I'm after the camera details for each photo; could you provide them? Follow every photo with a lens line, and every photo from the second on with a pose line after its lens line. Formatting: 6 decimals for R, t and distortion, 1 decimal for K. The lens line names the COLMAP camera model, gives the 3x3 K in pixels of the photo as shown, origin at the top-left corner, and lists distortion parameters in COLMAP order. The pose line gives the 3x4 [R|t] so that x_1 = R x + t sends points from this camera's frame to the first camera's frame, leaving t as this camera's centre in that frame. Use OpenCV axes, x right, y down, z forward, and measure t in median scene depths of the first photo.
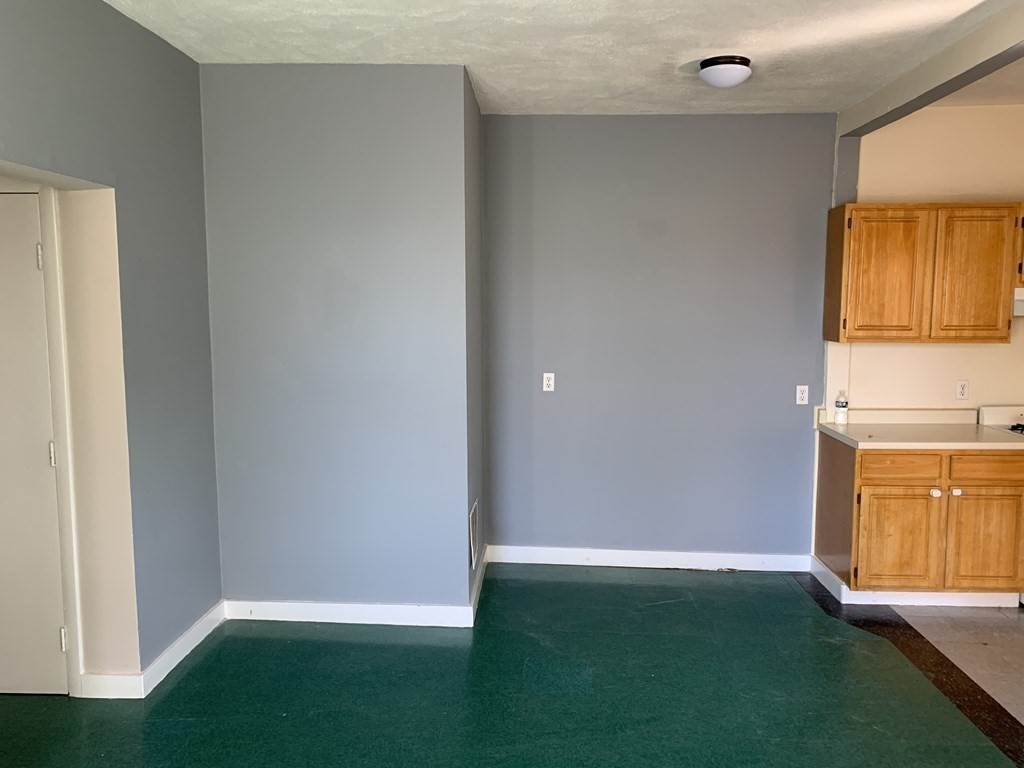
lens RADIAL K [[773.0, 0, 511.2], [0, 773.0, 383.3], [0, 0, 1]] dist [0.048397, -0.070644]
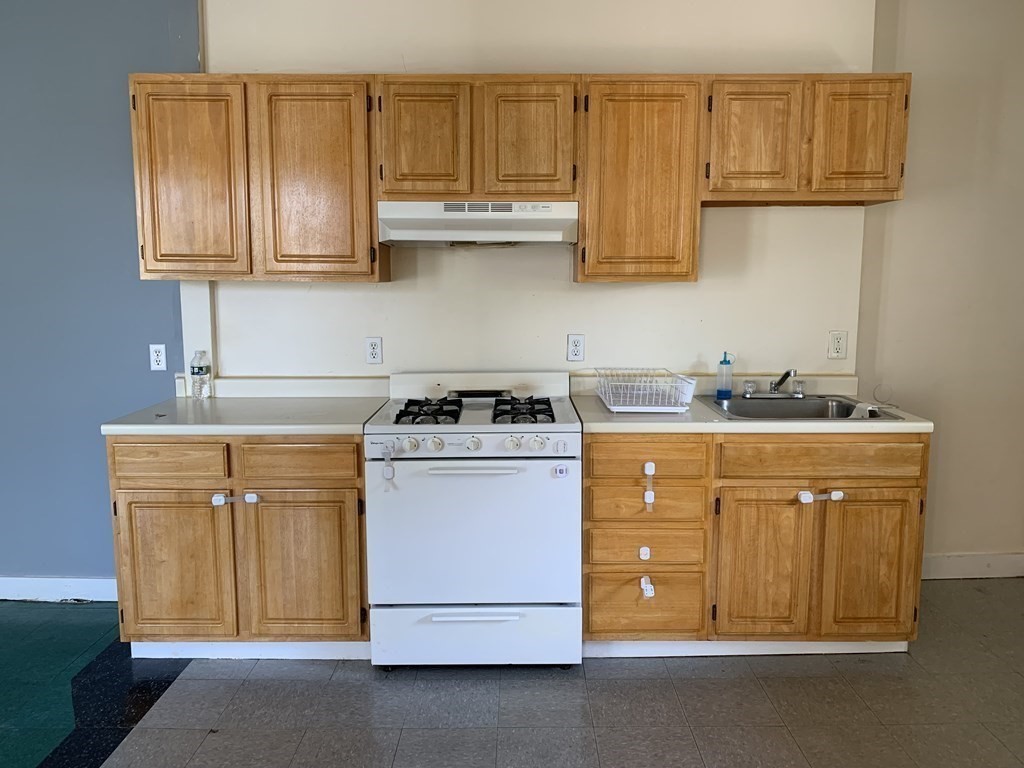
lens RADIAL K [[773.0, 0, 509.9], [0, 773.0, 379.3], [0, 0, 1]] dist [0.048397, -0.070644]
pose [[0.998604, -0.000135, 0.052812, 0.729129], [-0.001372, 0.999593, 0.028487, 0.015956], [-0.052794, -0.028520, 0.998198, 0.300462]]
